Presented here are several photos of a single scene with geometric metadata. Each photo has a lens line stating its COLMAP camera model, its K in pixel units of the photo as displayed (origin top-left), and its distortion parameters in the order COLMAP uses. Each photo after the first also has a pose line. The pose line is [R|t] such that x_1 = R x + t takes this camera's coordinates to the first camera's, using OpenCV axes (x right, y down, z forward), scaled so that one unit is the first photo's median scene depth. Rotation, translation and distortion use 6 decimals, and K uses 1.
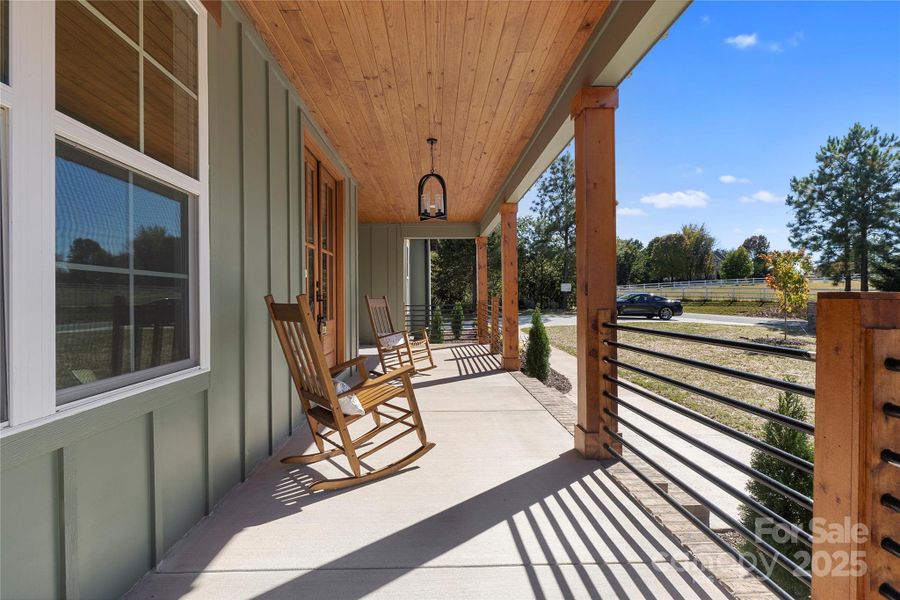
lens RADIAL K [[397.5, 0, 449.7], [0, 397.5, 300.1], [0, 0, 1]] dist [-0.004720, -0.001285]
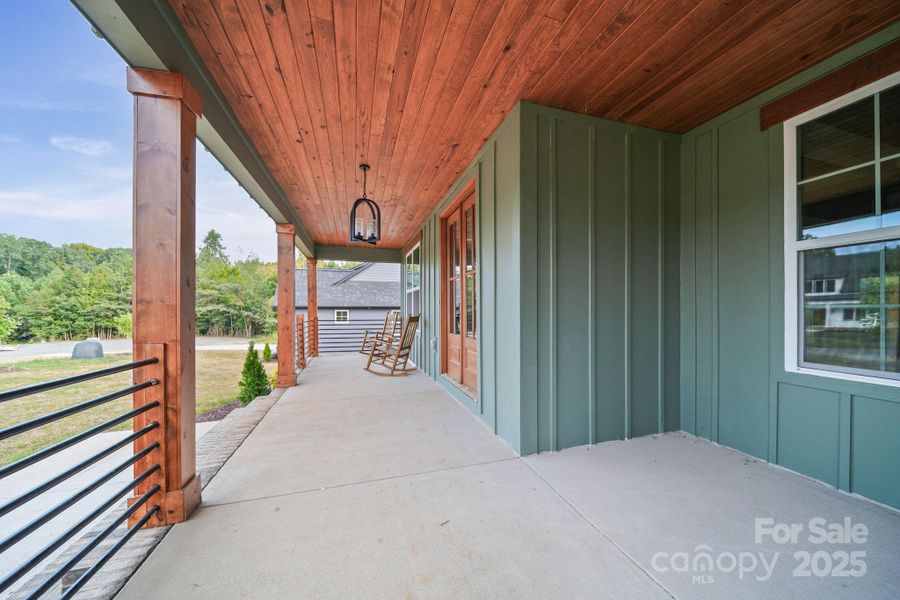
lens RADIAL K [[322.2, 0, 450.4], [0, 322.2, 307.1], [0, 0, 1]] dist [-0.000229, -0.000010]
pose [[-0.969241, 0.000860, -0.246113, -0.054335], [0.000537, 0.999999, 0.001376, -0.034338], [0.246114, 0.001202, -0.969240, 1.863519]]
